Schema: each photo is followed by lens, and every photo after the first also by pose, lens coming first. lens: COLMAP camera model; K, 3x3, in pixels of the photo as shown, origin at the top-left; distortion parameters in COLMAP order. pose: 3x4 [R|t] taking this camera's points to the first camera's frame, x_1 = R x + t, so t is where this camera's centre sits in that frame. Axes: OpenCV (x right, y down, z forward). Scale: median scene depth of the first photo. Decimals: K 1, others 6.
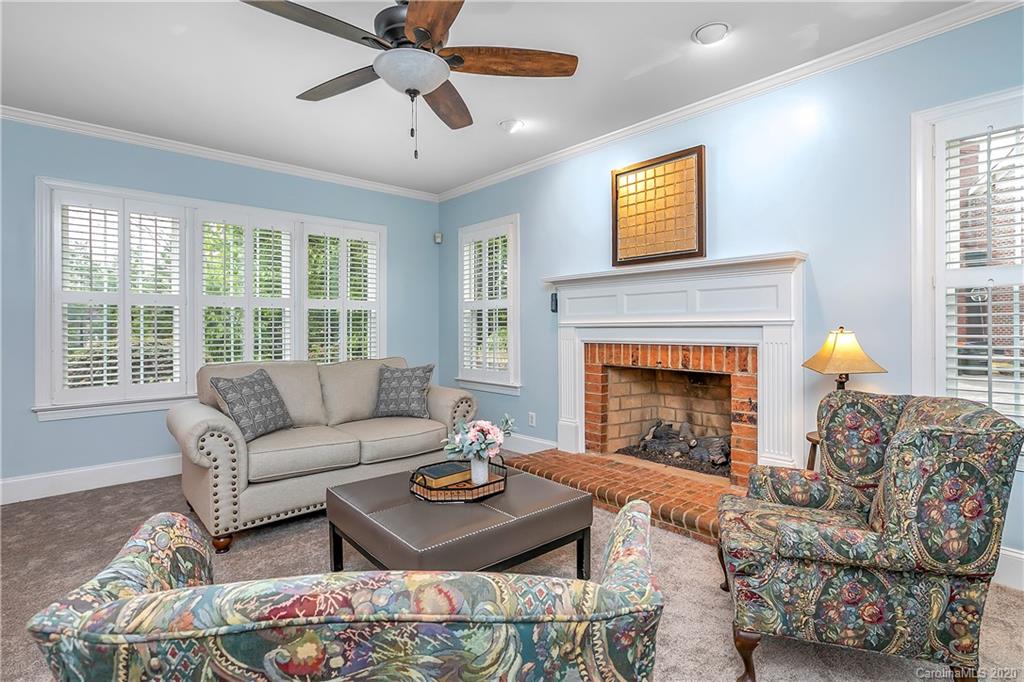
lens RADIAL K [[488.9, 0, 526.2], [0, 488.9, 333.3], [0, 0, 1]] dist [-0.032689, -0.000154]
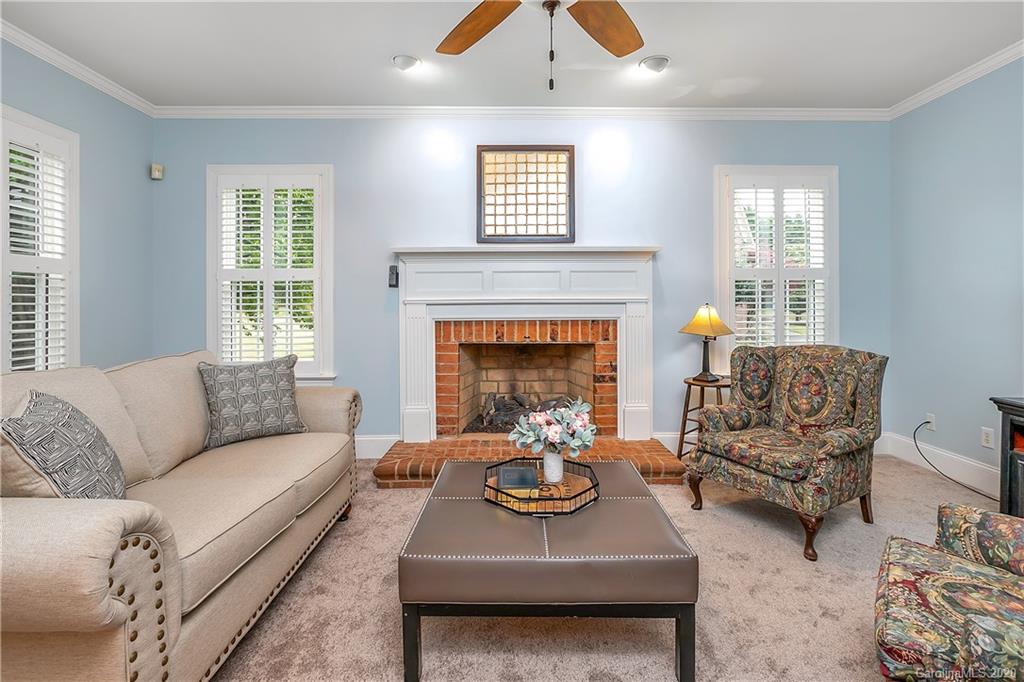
lens RADIAL K [[473.9, 0, 512.1], [0, 473.9, 312.1], [0, 0, 1]] dist [-0.020818, 0.000061]
pose [[0.671612, -0.007246, 0.740868, -0.513998], [0.010281, 0.999947, 0.000460, 0.003966], [-0.740832, 0.007307, 0.671651, 0.326195]]
